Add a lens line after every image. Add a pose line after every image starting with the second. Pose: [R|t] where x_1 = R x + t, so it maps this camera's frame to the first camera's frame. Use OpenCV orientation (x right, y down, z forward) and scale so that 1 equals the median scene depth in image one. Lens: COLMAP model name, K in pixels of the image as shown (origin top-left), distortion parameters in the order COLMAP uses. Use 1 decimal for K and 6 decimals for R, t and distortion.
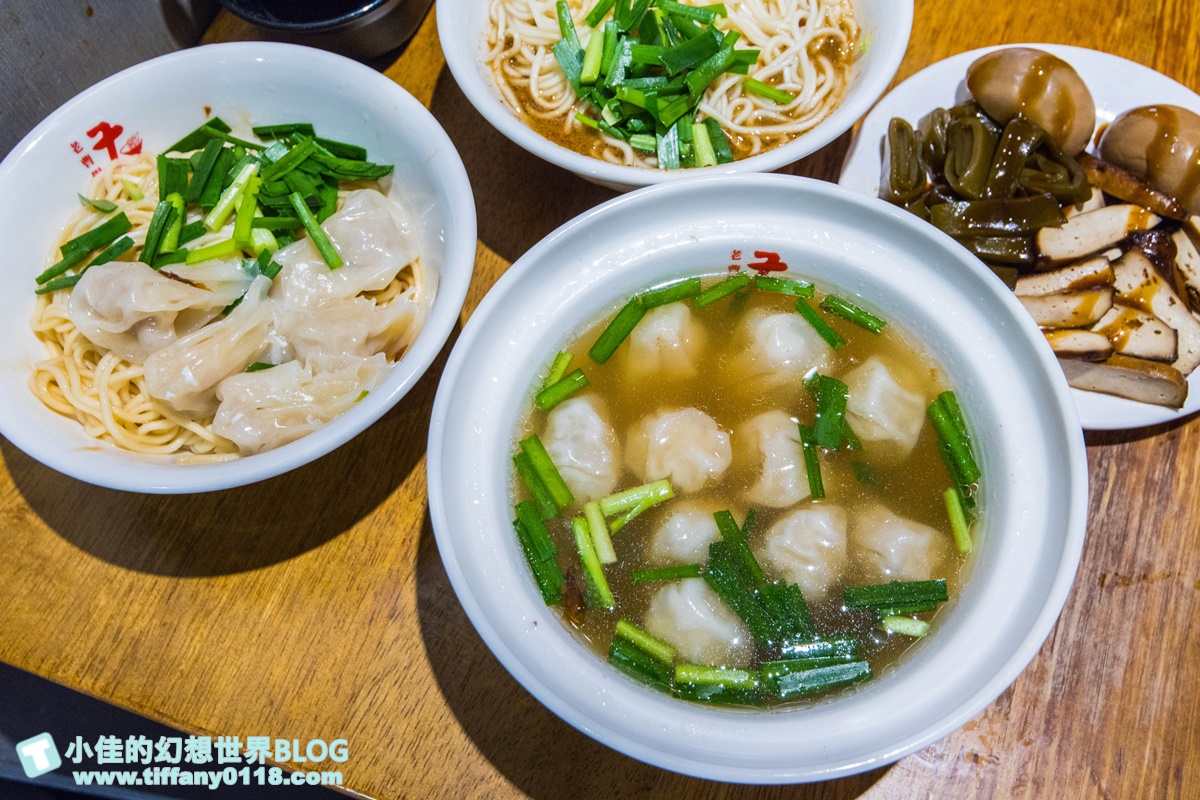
lens RADIAL K [[1124.3, 0, 607.1], [0, 1124.3, 406.2], [0, 0, 1]] dist [0.005724, 0.000000]
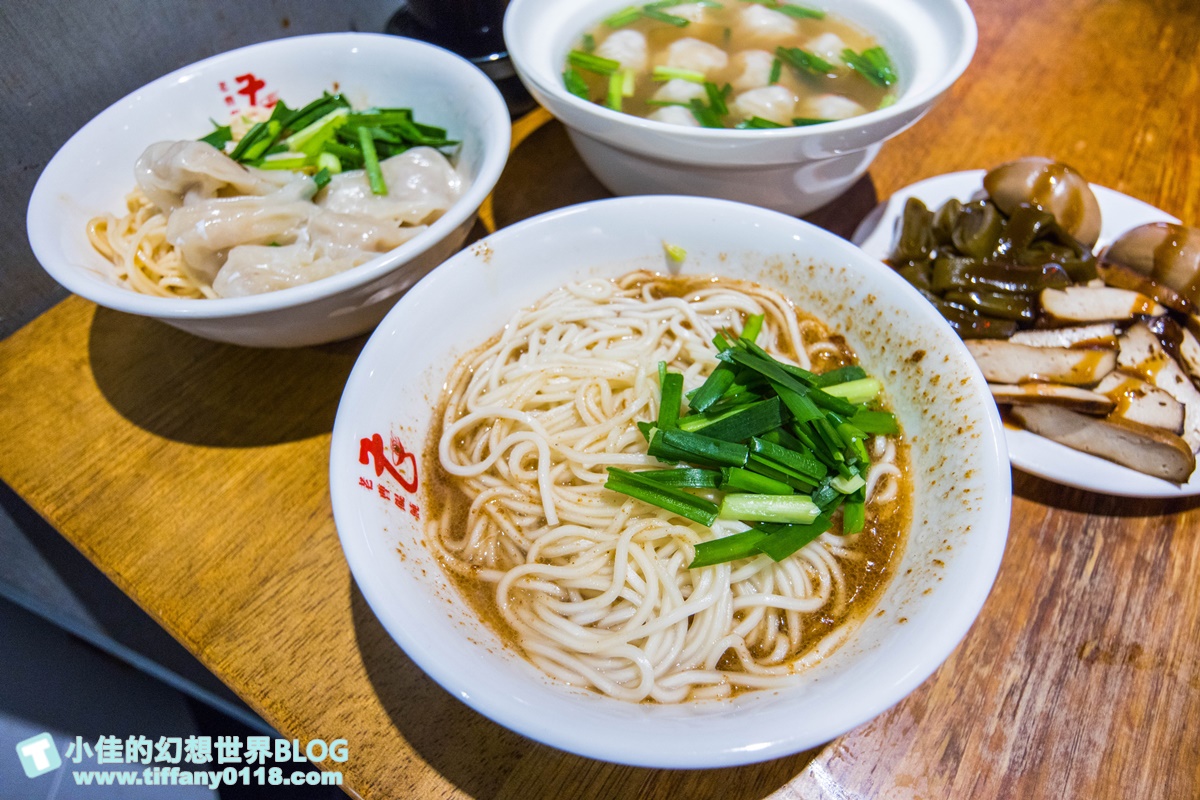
lens RADIAL K [[719.9, 0, 611.2], [0, 719.9, 390.9], [0, 0, 1]] dist [-0.027397, 0.006734]
pose [[0.969808, 0.198387, -0.141831, 0.119717], [-0.224147, 0.954249, -0.197907, 0.150797], [0.096080, 0.223722, 0.969906, 0.373551]]
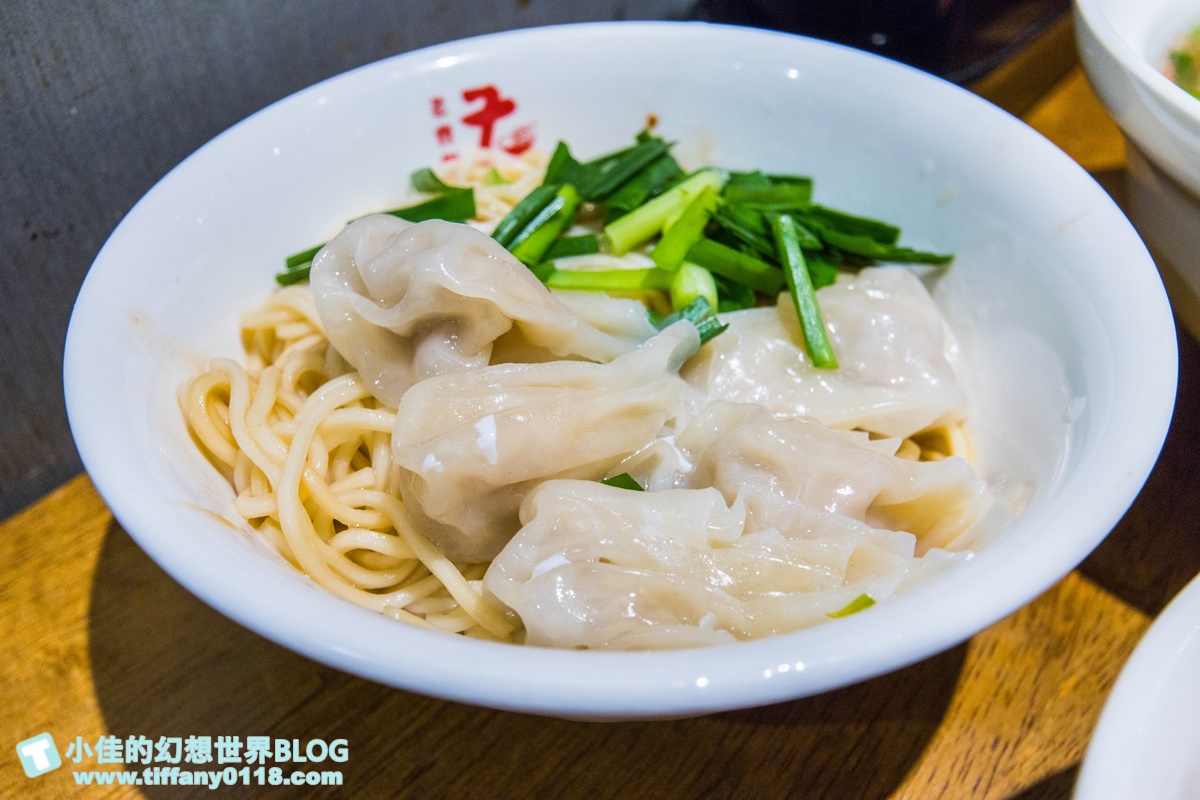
lens RADIAL K [[1118.3, 0, 609.3], [0, 1118.3, 395.5], [0, 0, 1]] dist [0.010401, 0.000000]
pose [[0.932315, 0.255932, -0.255515, -0.198468], [-0.333440, 0.881881, -0.333322, 0.079423], [0.140026, 0.395960, 0.907529, 0.545957]]
